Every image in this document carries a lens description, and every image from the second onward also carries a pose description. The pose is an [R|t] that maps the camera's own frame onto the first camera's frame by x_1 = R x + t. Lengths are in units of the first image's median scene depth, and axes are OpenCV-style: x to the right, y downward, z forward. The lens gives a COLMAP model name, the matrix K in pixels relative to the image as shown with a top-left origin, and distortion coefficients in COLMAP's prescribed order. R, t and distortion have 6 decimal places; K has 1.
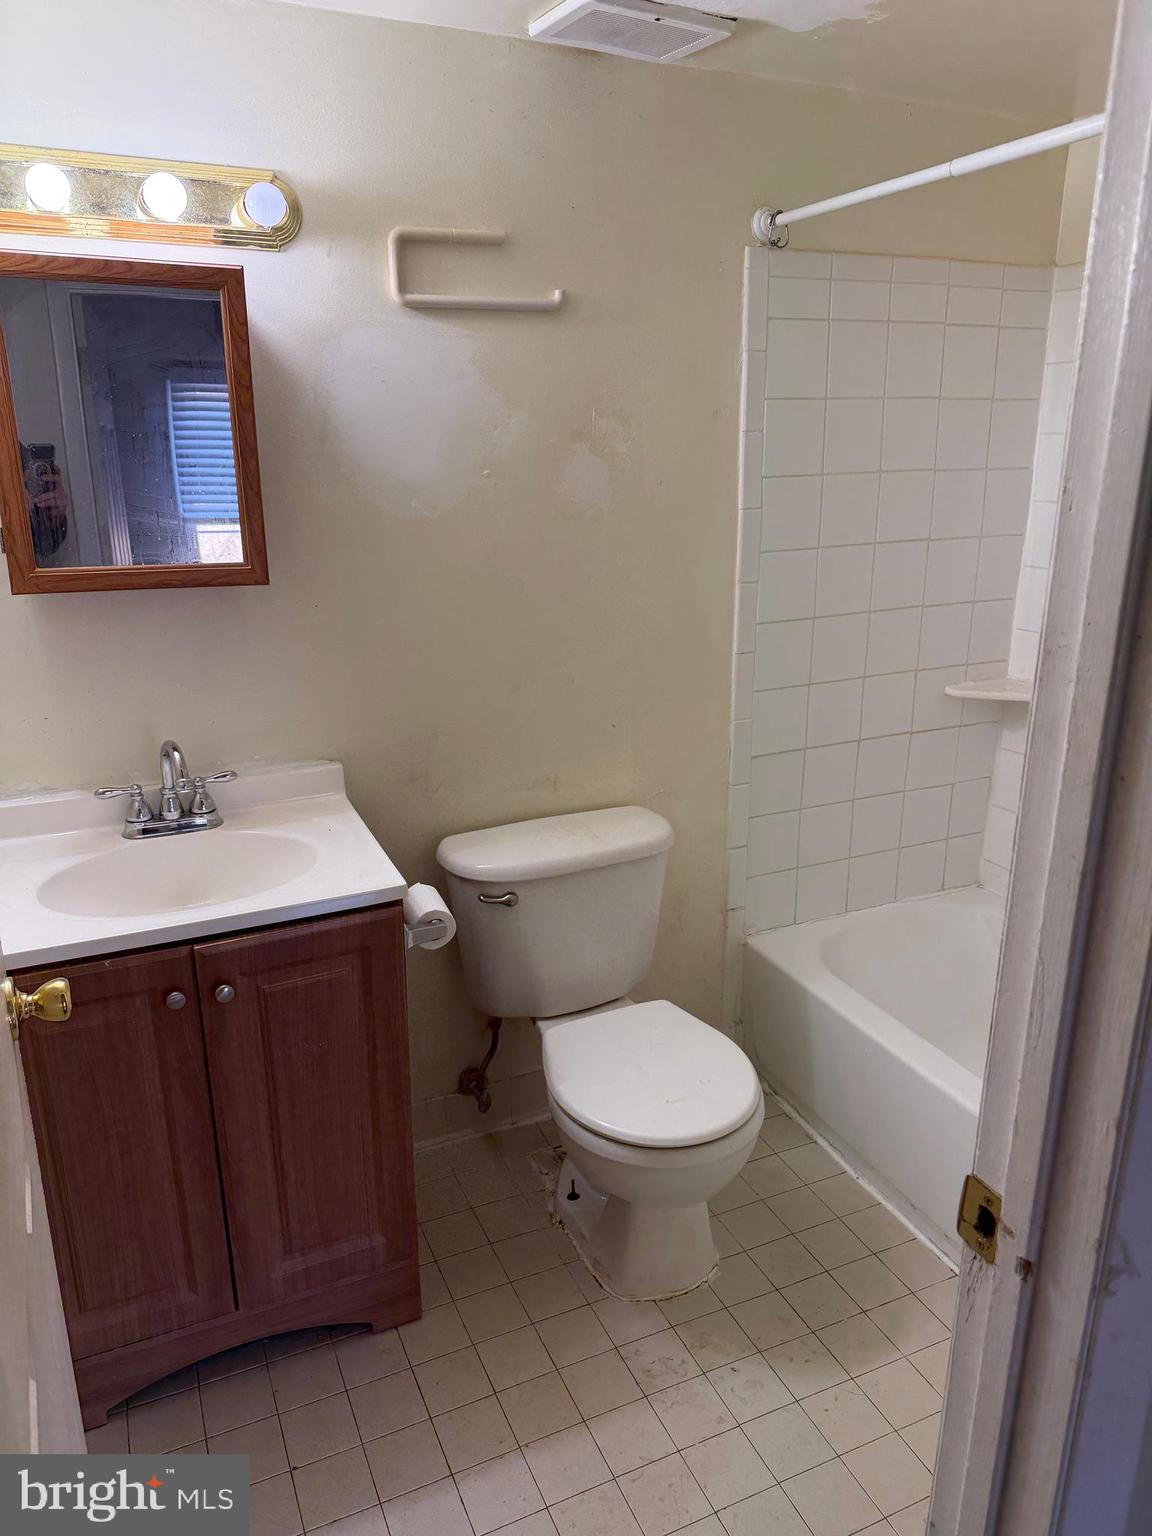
lens RADIAL K [[1075.7, 0, 574.9], [0, 1075.7, 763.3], [0, 0, 1]] dist [0.076936, -0.111656]
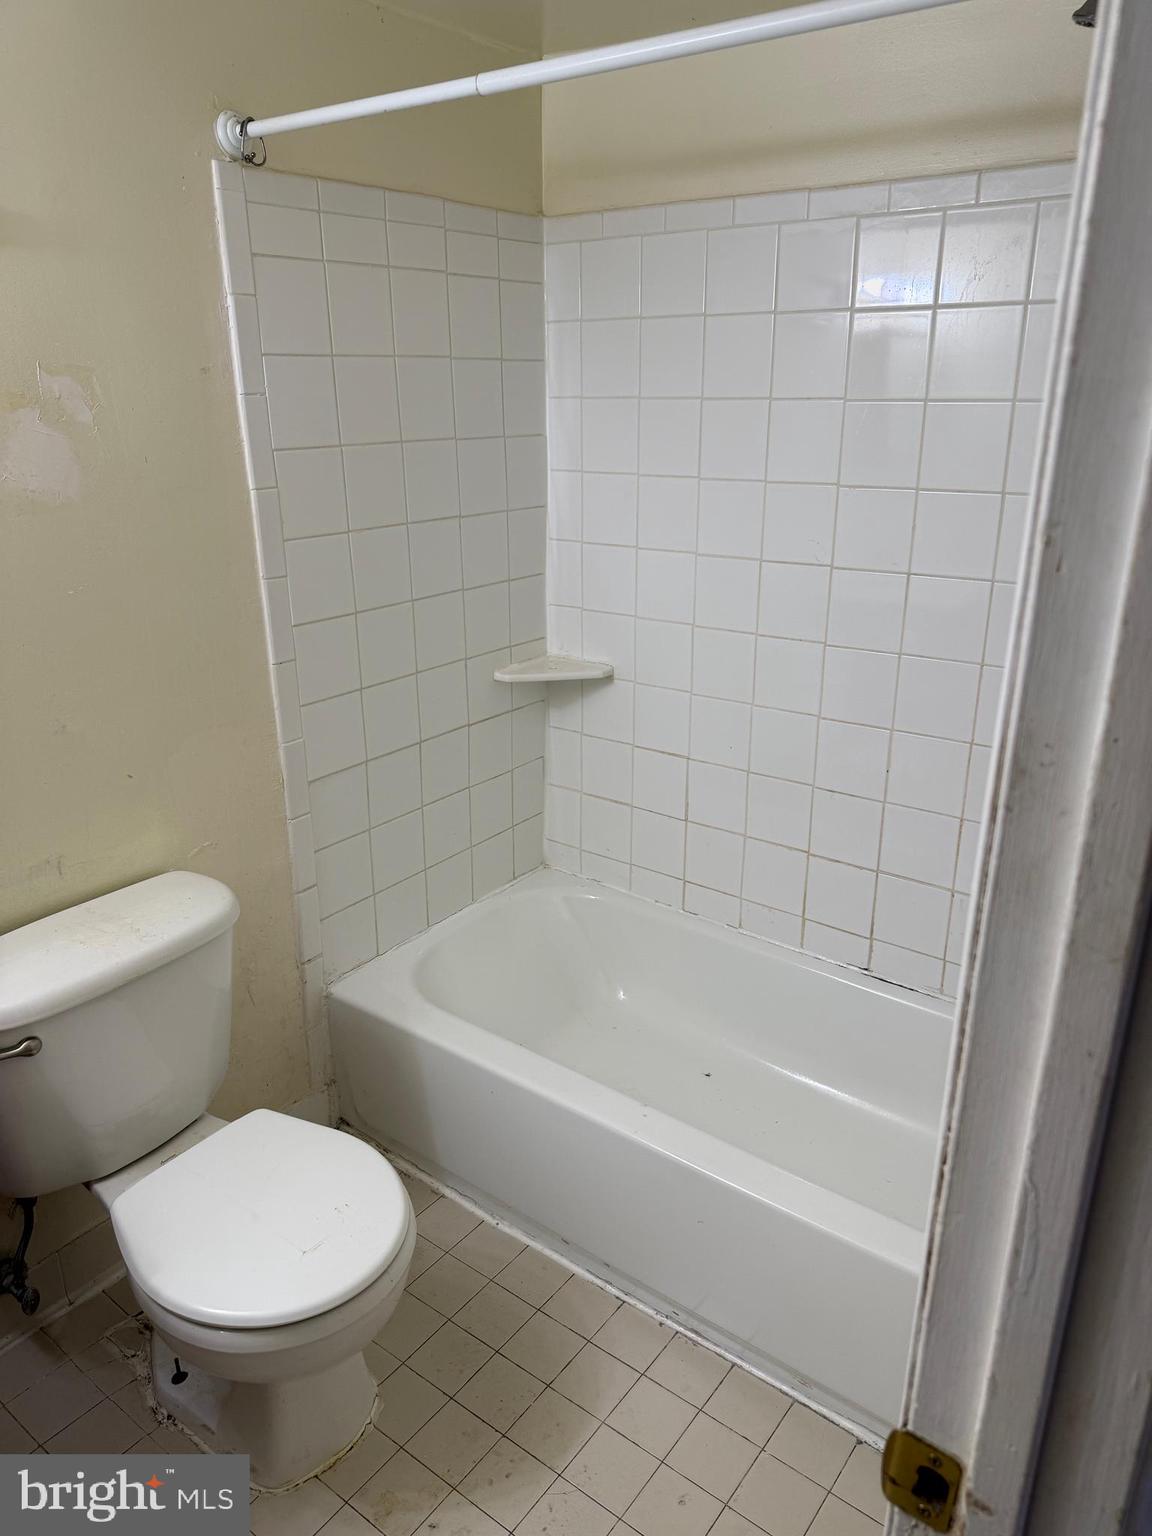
lens RADIAL K [[1075.7, 0, 574.9], [0, 1075.7, 763.3], [0, 0, 1]] dist [0.076936, -0.111656]
pose [[0.876518, -0.154636, 0.455856, -0.040407], [0.134642, 0.987956, 0.076247, -0.063054], [-0.462156, -0.005454, 0.886782, 0.165359]]
